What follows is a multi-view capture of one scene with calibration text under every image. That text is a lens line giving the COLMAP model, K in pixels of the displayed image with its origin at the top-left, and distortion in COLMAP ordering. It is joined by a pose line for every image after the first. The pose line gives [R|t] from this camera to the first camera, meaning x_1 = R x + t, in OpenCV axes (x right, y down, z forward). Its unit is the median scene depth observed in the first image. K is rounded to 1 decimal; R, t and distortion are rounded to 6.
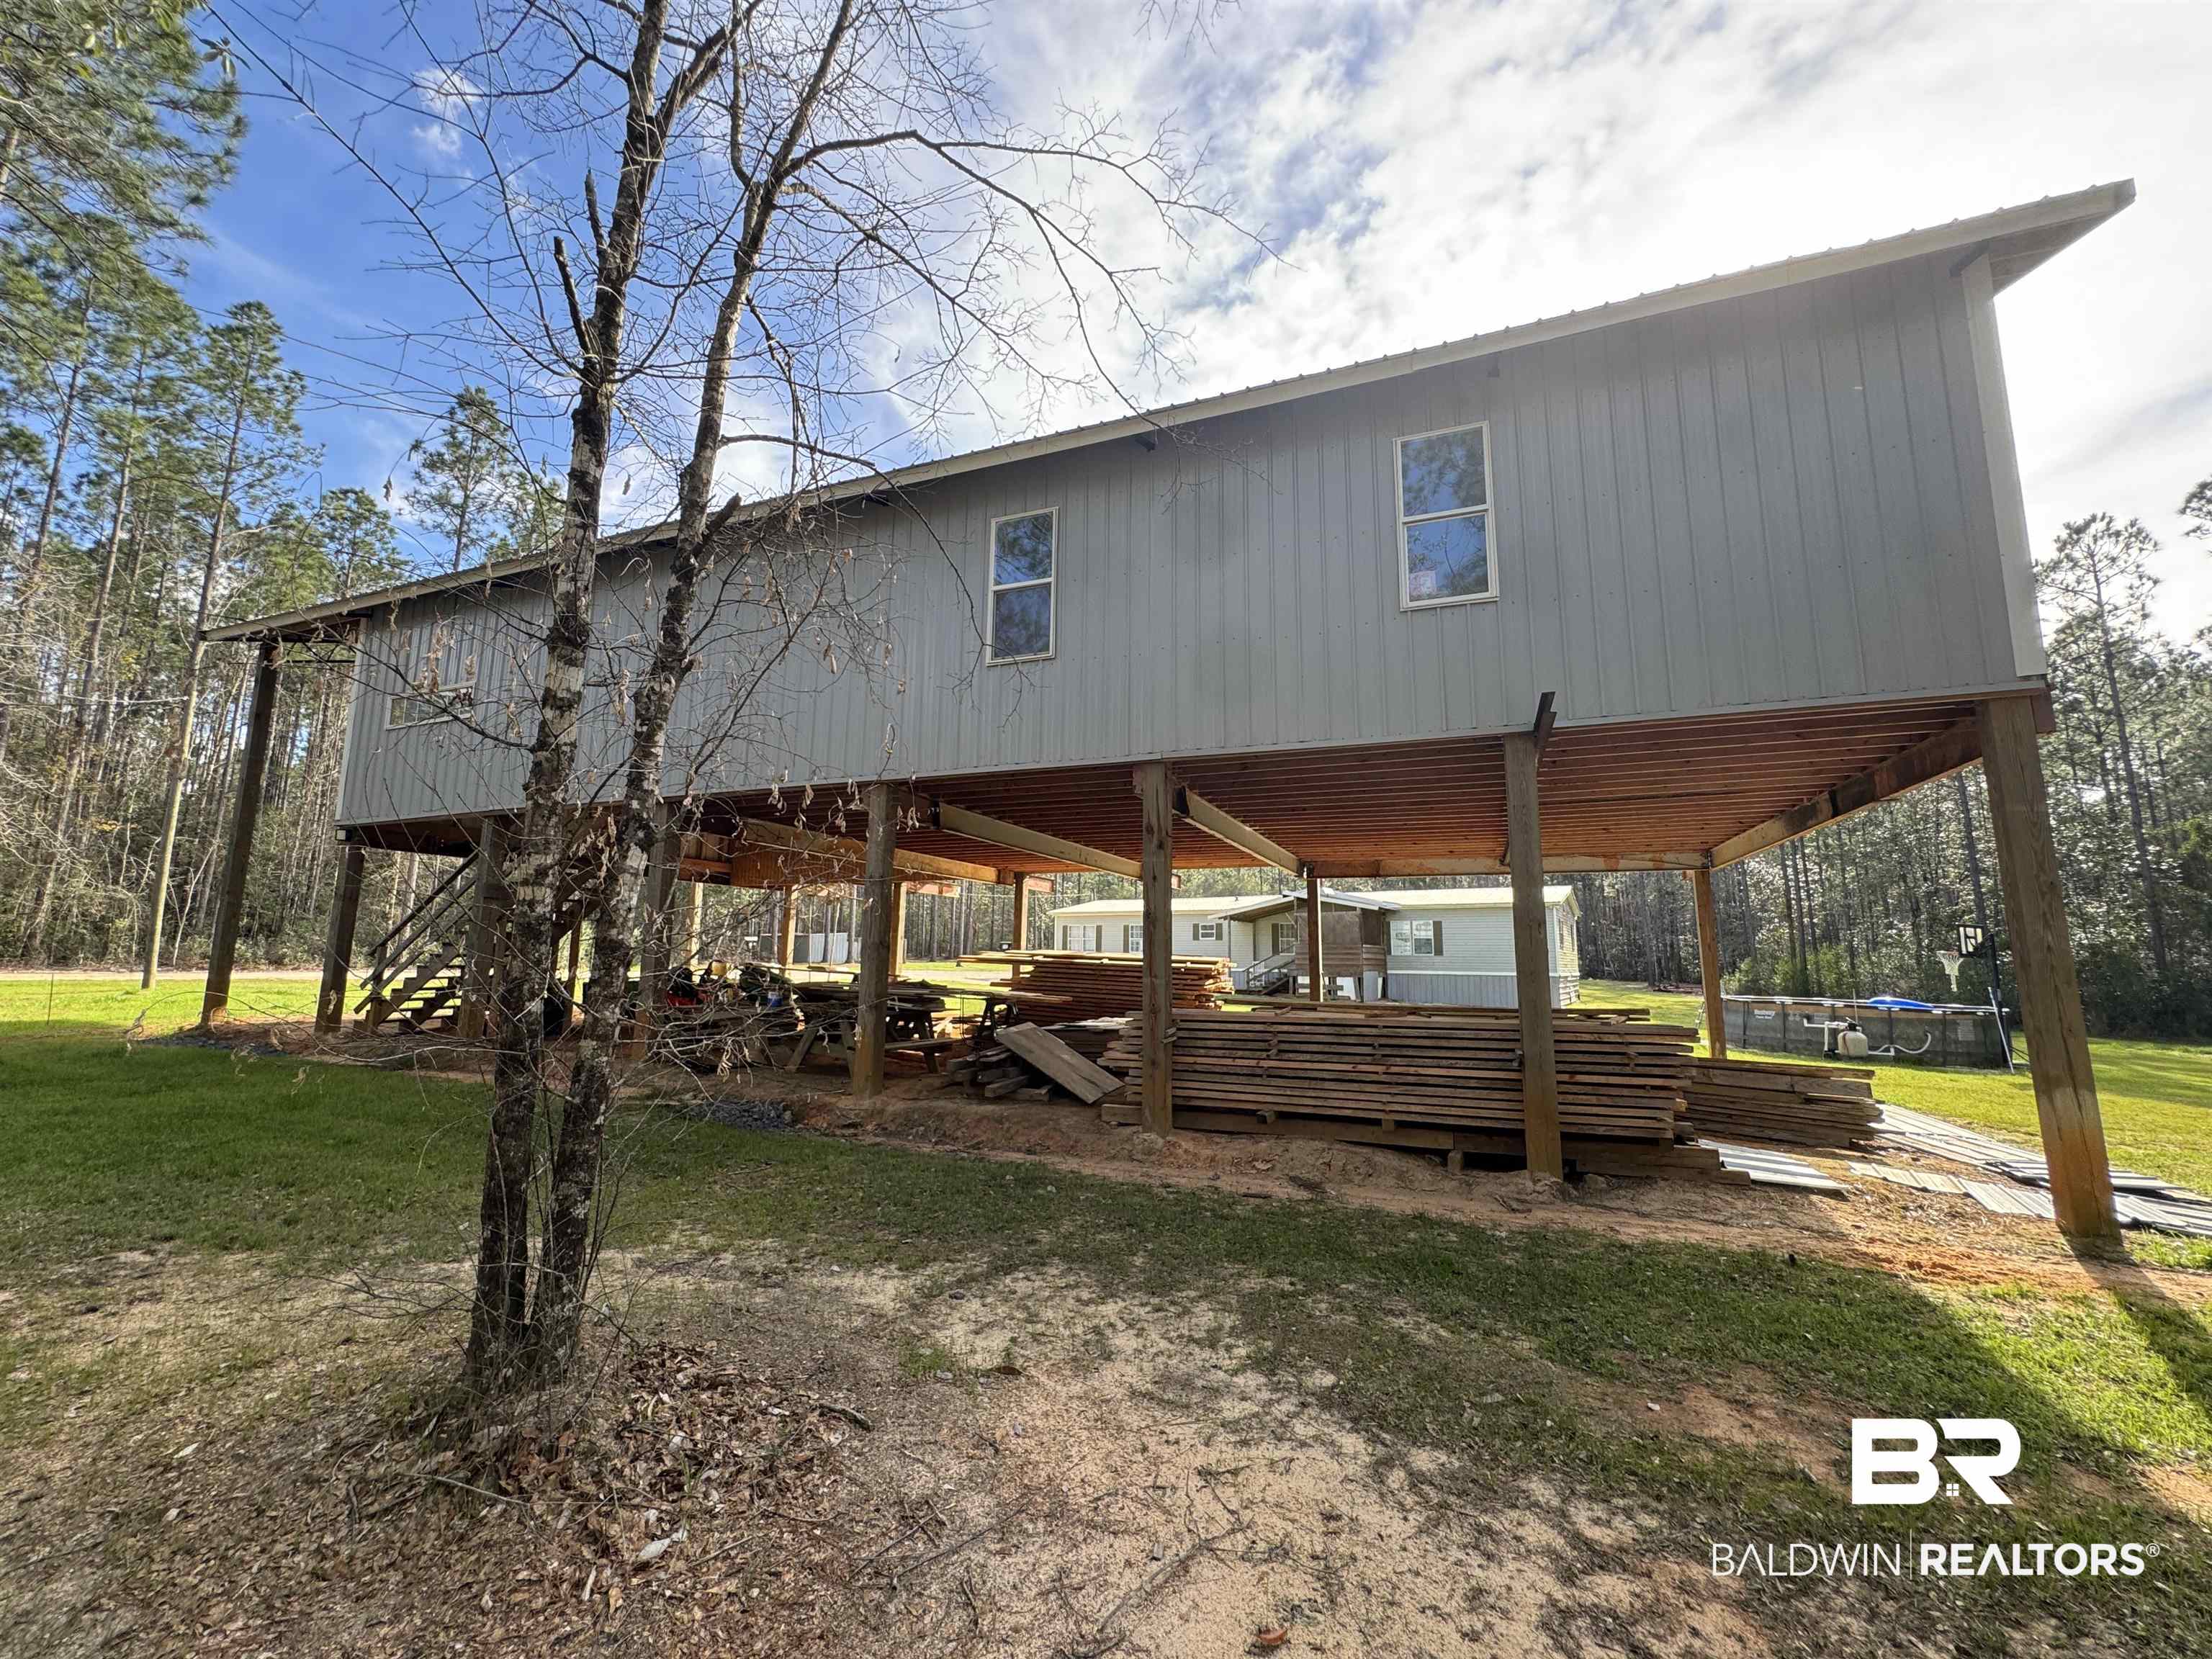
lens RADIAL K [[923.2, 0, 1099.9], [0, 923.2, 827.0], [0, 0, 1]] dist [-0.002303, 0.000134]
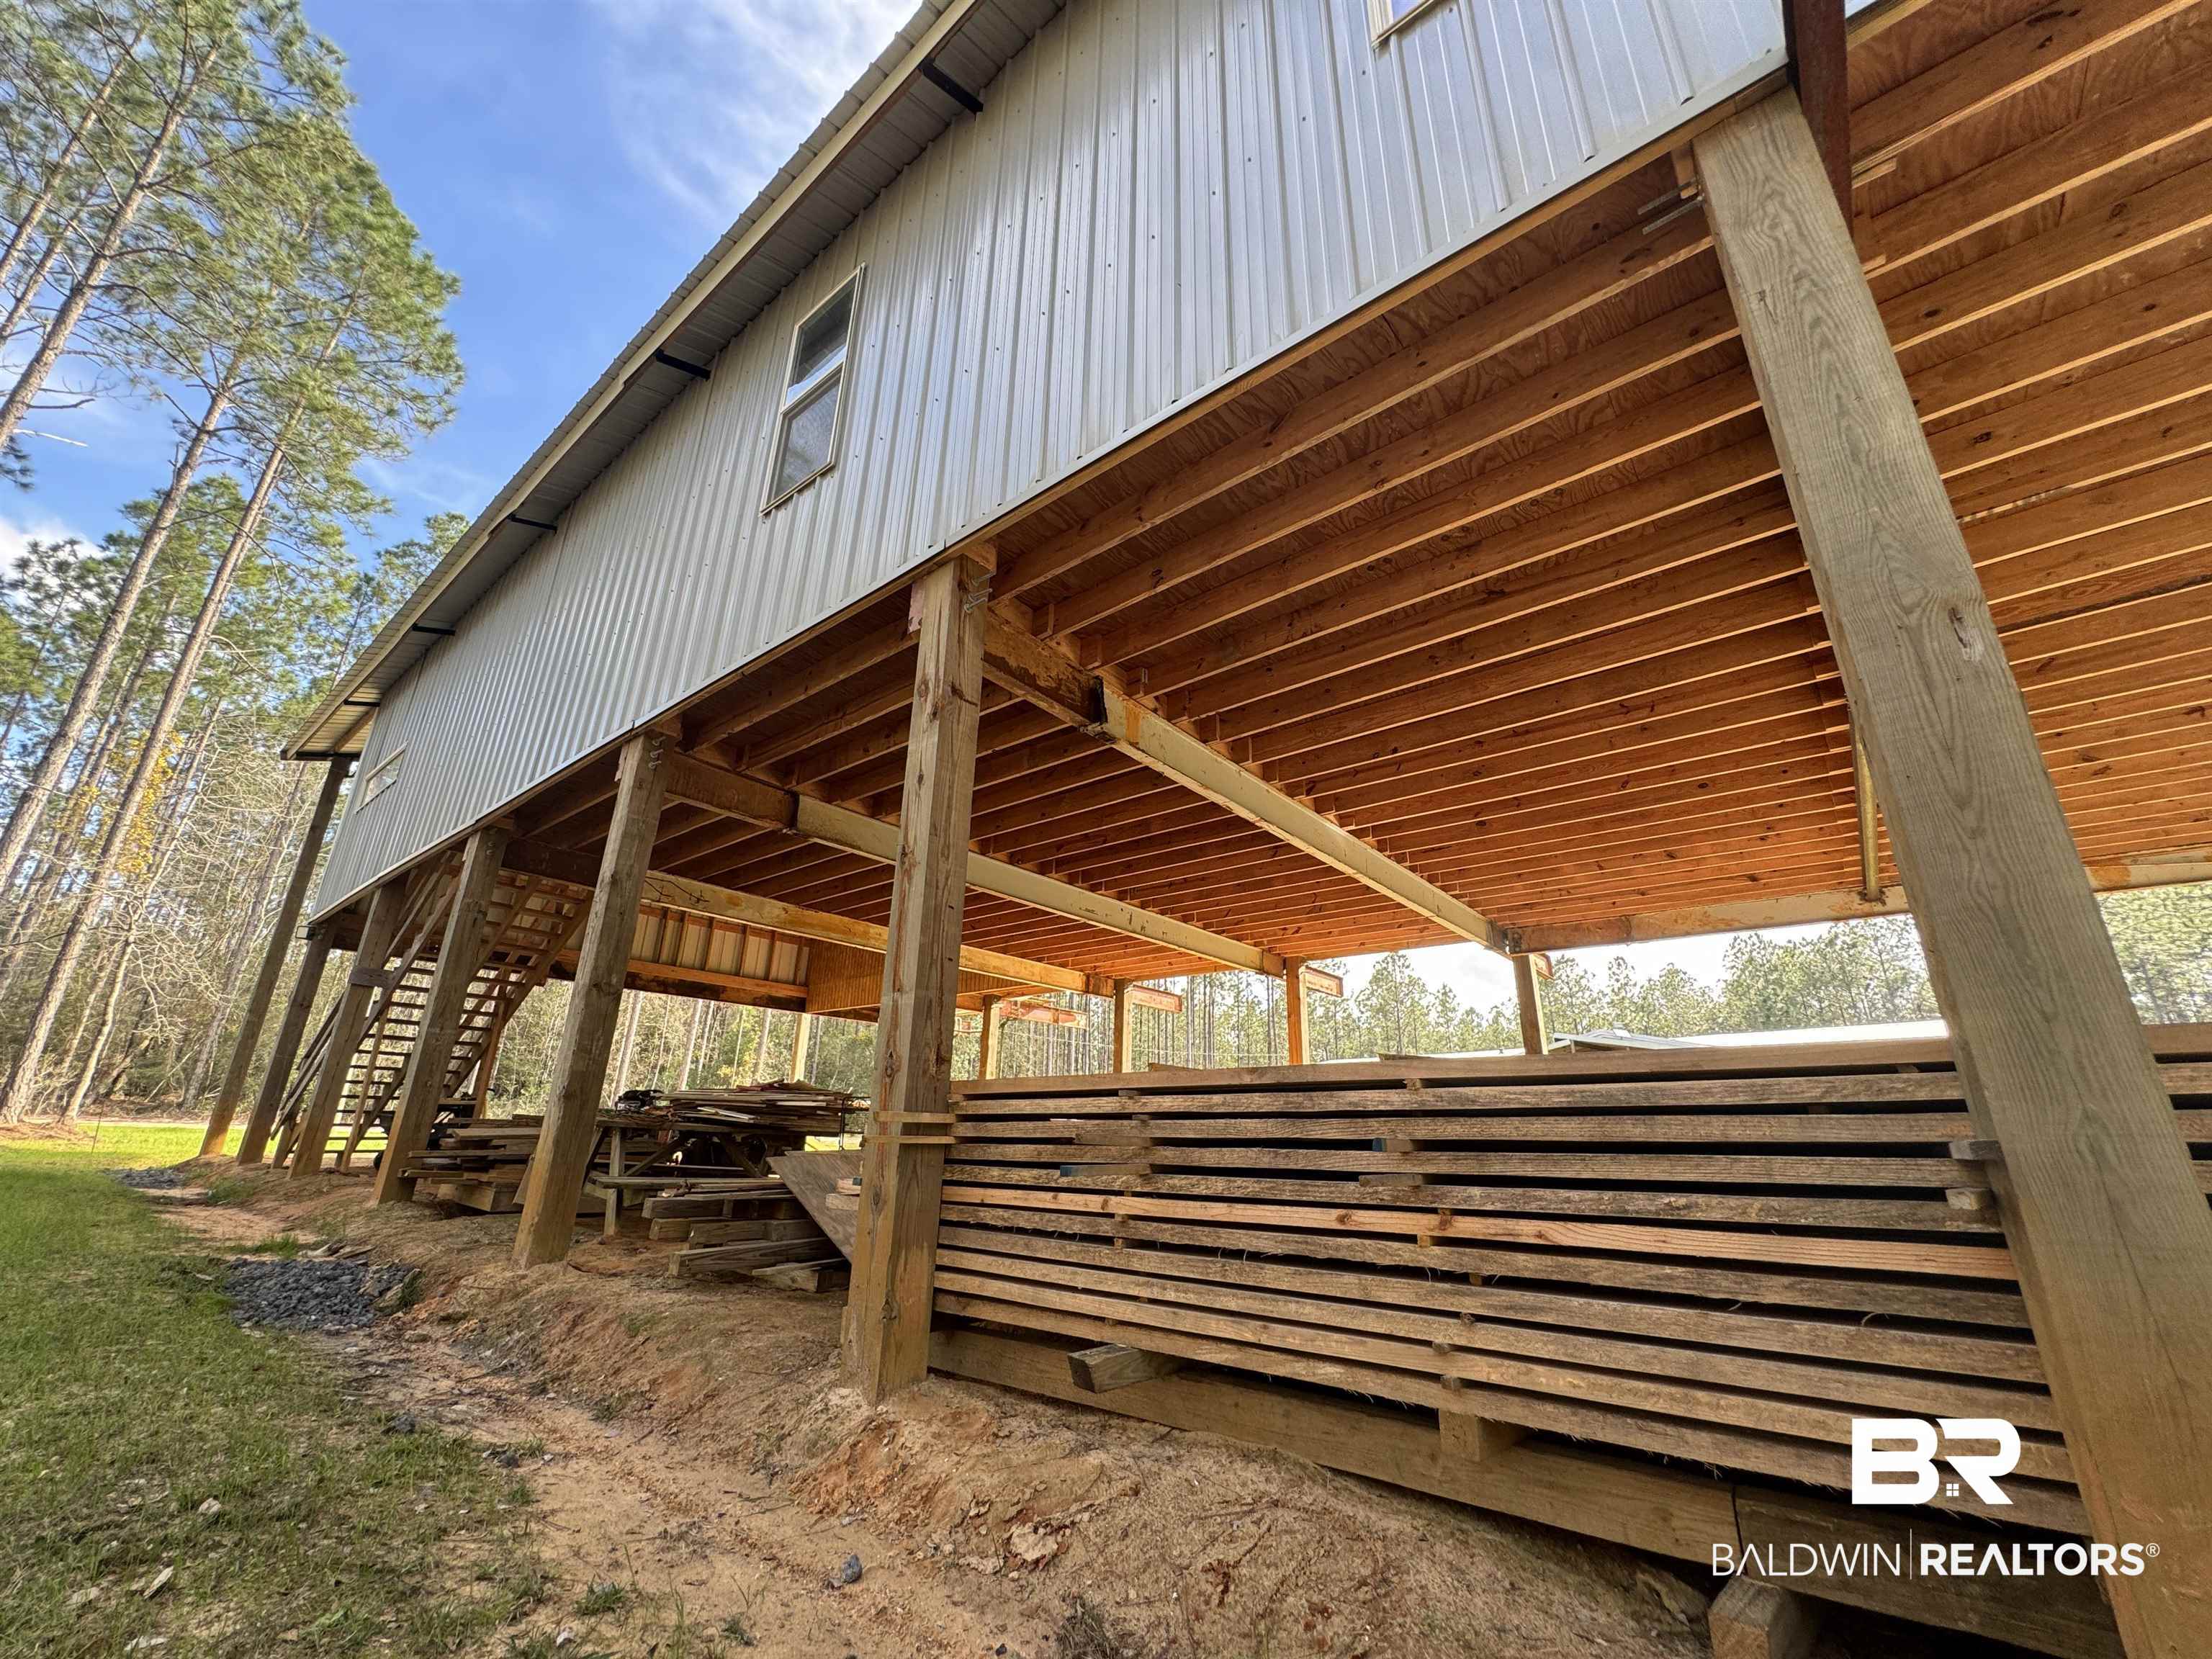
lens RADIAL K [[890.4, 0, 1098.0], [0, 890.4, 837.2], [0, 0, 1]] dist [-0.002347, -0.000361]
pose [[0.951220, -0.094862, -0.293567, 0.295458], [0.036196, 0.979297, -0.199165, 0.188489], [0.306382, 0.178824, 0.934961, 0.660089]]
